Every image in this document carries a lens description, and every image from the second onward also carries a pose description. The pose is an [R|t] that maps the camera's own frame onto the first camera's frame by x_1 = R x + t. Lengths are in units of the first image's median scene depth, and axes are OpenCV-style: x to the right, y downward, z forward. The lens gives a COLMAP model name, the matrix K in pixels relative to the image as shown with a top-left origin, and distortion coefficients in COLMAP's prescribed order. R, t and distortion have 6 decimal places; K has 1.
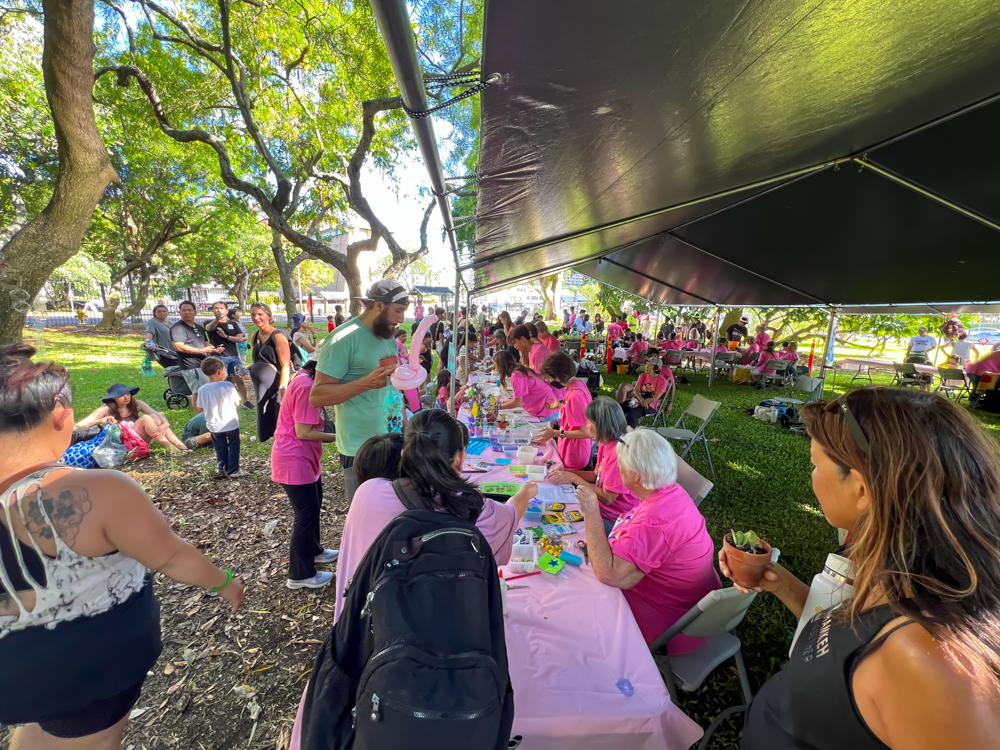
lens RADIAL K [[401.1, 0, 500.2], [0, 401.1, 378.8], [0, 0, 1]] dist [-0.003148, -0.000371]
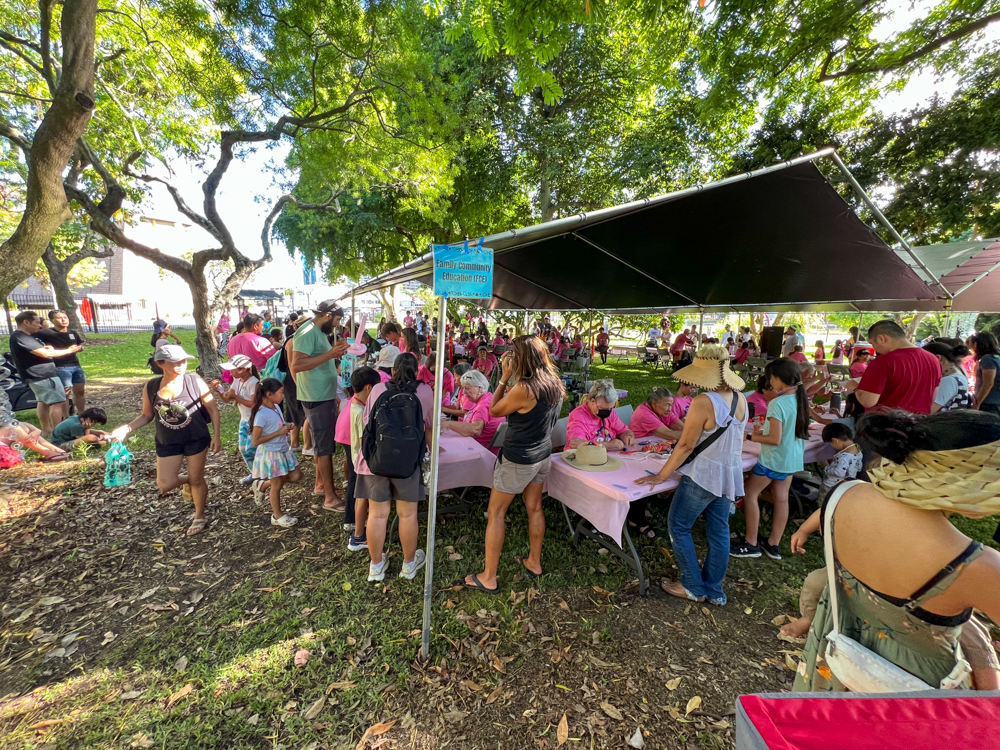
lens RADIAL K [[401.7, 0, 501.9], [0, 401.7, 373.8], [0, 0, 1]] dist [-0.002596, -0.000005]
pose [[0.921285, -0.067253, 0.383029, -0.051696], [0.075470, 0.997127, -0.006449, 0.026563], [-0.381495, 0.034848, 0.923714, -0.165772]]
